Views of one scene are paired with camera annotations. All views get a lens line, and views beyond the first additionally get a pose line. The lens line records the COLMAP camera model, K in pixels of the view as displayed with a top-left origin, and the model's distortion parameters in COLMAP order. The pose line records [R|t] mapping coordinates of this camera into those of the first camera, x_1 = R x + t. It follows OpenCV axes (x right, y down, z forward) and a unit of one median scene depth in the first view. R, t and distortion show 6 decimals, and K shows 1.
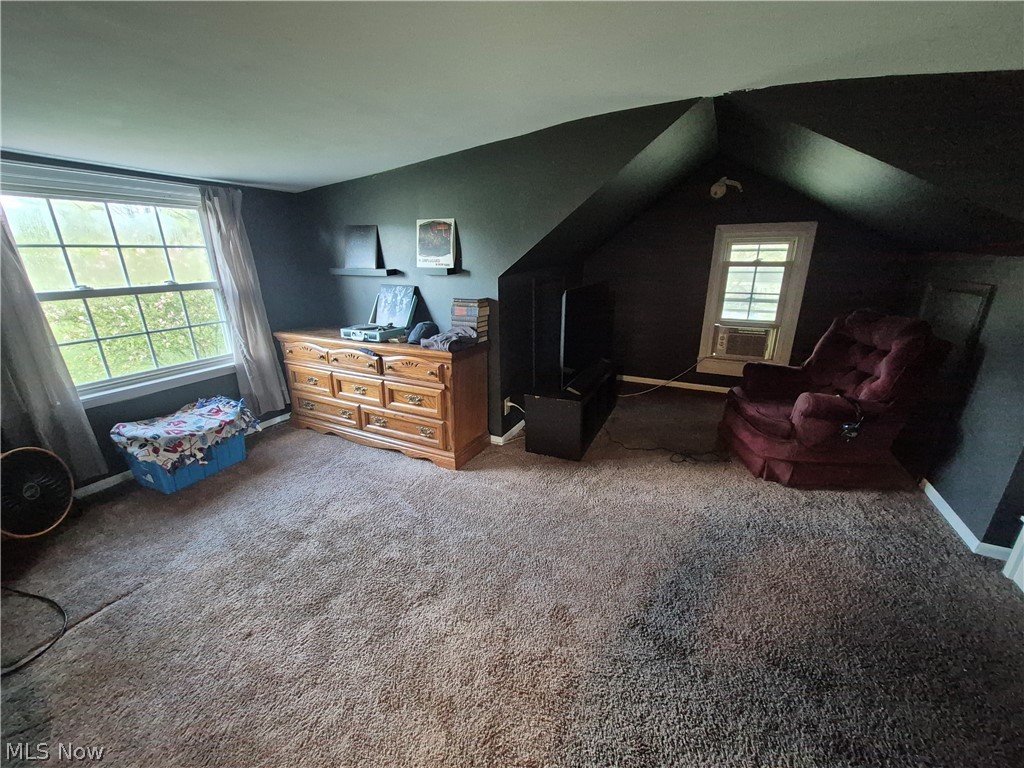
lens RADIAL K [[400.3, 0, 513.3], [0, 400.3, 381.4], [0, 0, 1]] dist [0.000742, 0.001047]
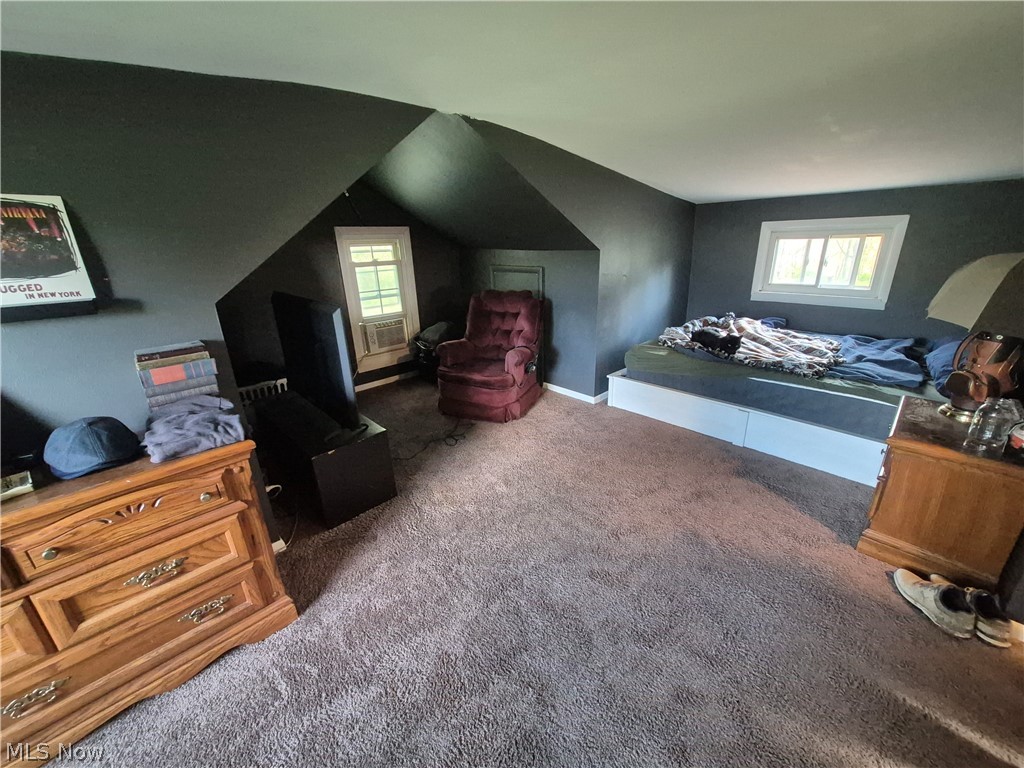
lens RADIAL K [[400.3, 0, 513.2], [0, 400.3, 381.2], [0, 0, 1]] dist [0.000742, 0.001047]
pose [[0.333241, -0.310456, 0.890263, -0.468056], [0.313882, 0.926903, 0.205741, -0.135660], [-0.889060, 0.210875, 0.406329, 0.380533]]
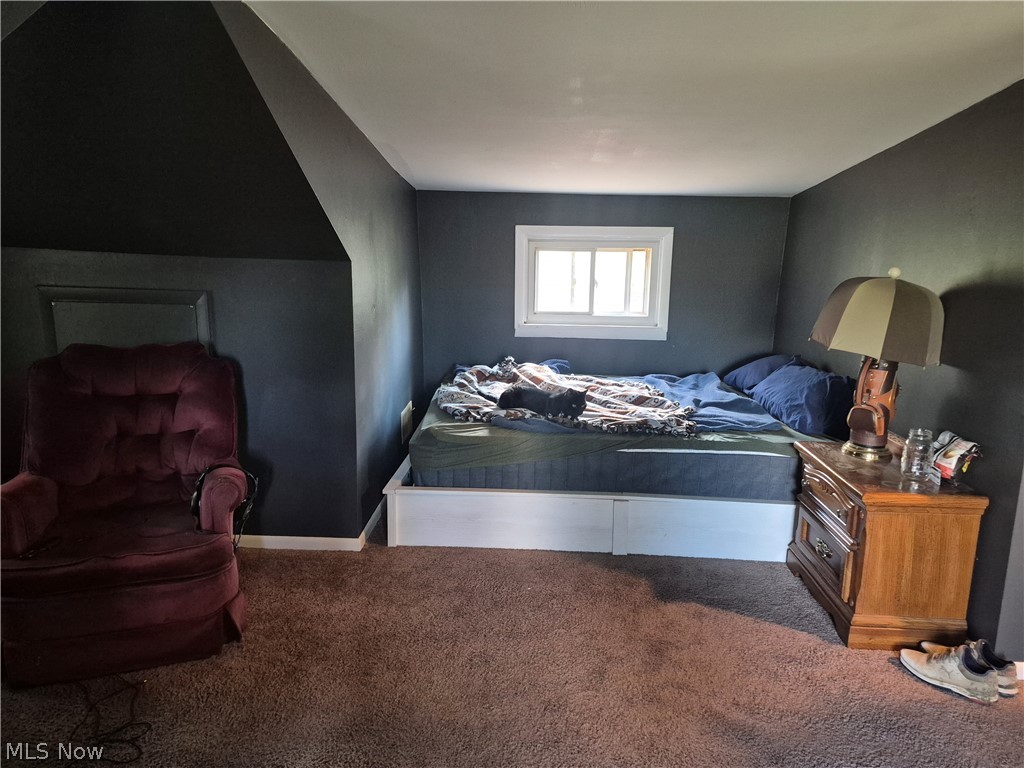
lens RADIAL K [[703.3, 0, 516.4], [0, 703.3, 387.3], [0, 0, 1]] dist [0.086373, -0.085723]
pose [[-0.414410, -0.187453, 0.890576, -0.349172], [0.265950, 0.910901, 0.315485, -0.275459], [-0.870365, 0.367589, -0.327634, 0.770835]]
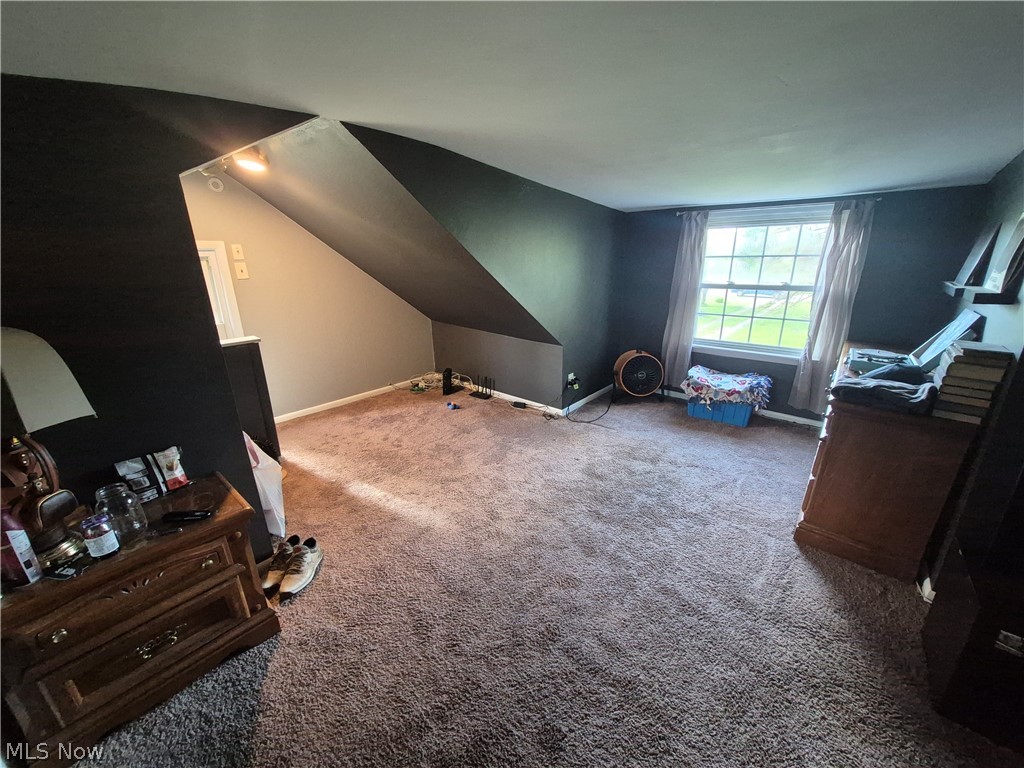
lens RADIAL K [[400.3, 0, 520.3], [0, 400.3, 384.7], [0, 0, 1]] dist [0.000742, 0.001047]
pose [[-0.227714, 0.306925, -0.924091, 0.631866], [-0.285252, 0.886361, 0.364685, -0.188005], [0.931009, 0.346643, -0.114286, 0.475485]]
